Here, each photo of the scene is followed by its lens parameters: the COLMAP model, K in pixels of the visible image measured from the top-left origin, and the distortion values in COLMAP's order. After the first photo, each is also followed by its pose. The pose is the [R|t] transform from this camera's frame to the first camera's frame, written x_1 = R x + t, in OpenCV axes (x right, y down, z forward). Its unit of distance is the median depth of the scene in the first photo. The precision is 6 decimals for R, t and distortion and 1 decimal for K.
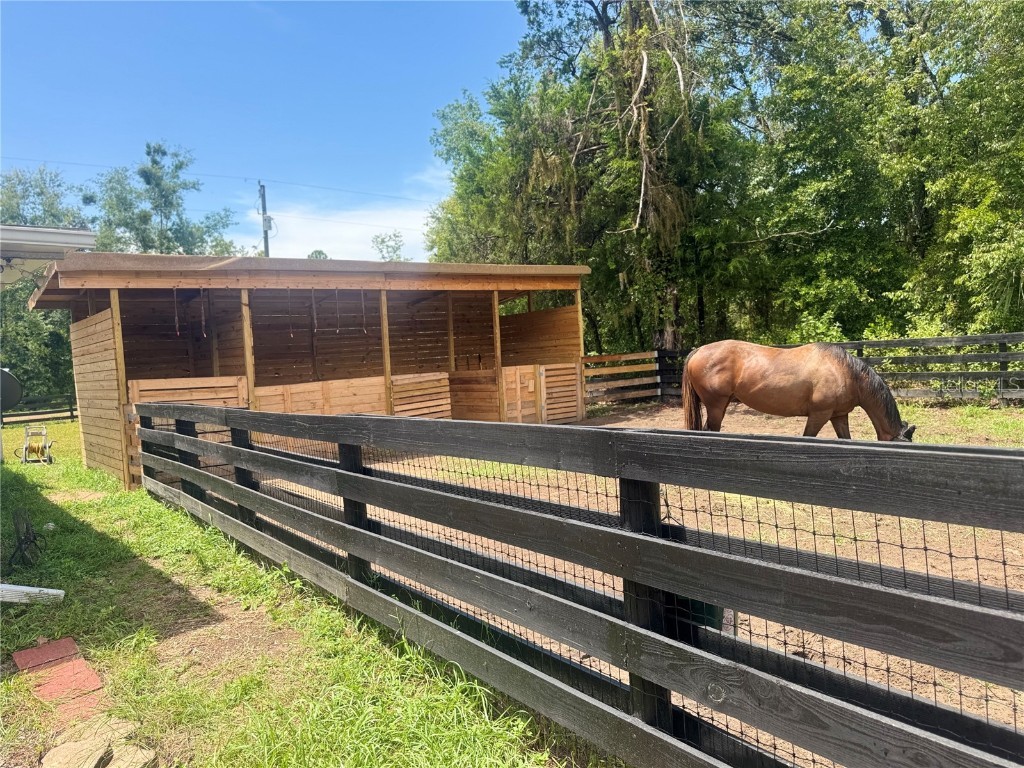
lens RADIAL K [[711.0, 0, 515.3], [0, 711.0, 386.4], [0, 0, 1]] dist [0.110920, -0.176076]
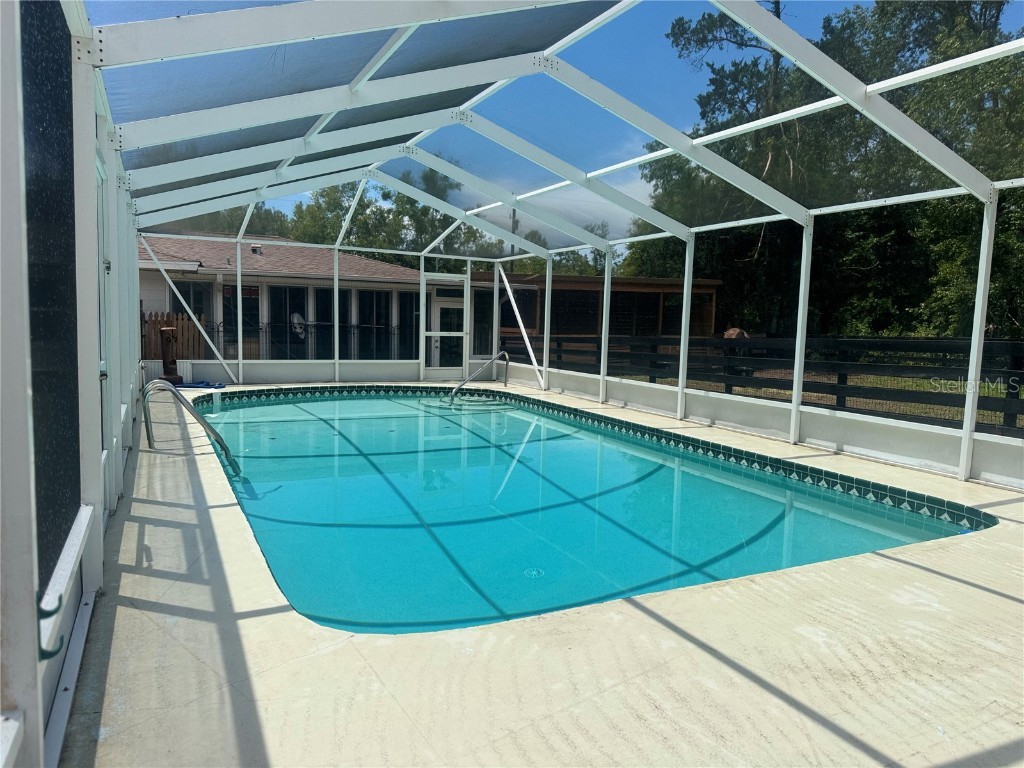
lens RADIAL K [[711.0, 0, 515.3], [0, 711.0, 386.4], [0, 0, 1]] dist [0.110920, -0.176076]
pose [[0.961651, 0.096929, -0.256579, 0.032329], [-0.087338, 0.994995, 0.048543, 0.014489], [0.260000, -0.024273, 0.965304, -0.266365]]
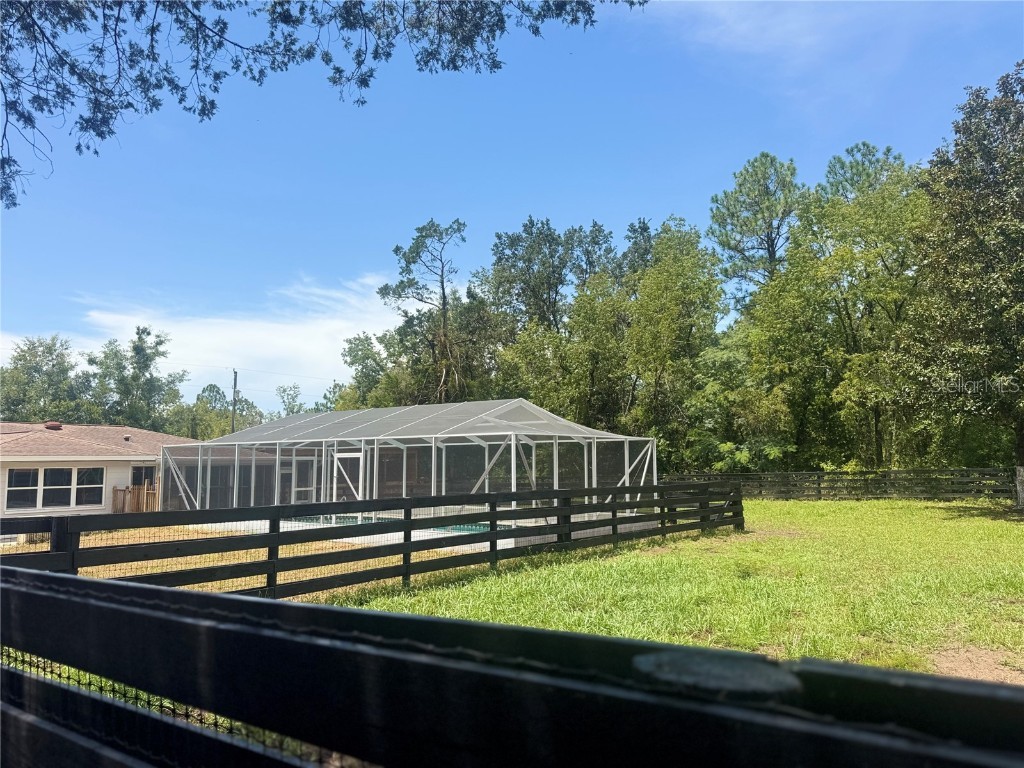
lens RADIAL K [[706.7, 0, 512.9], [0, 706.7, 408.8], [0, 0, 1]] dist [0.003935, 0.000245]
pose [[0.980615, 0.060027, 0.186524, -0.017034], [-0.031694, 0.987976, -0.151326, 0.025659], [-0.193365, 0.142480, 0.970726, -0.543012]]
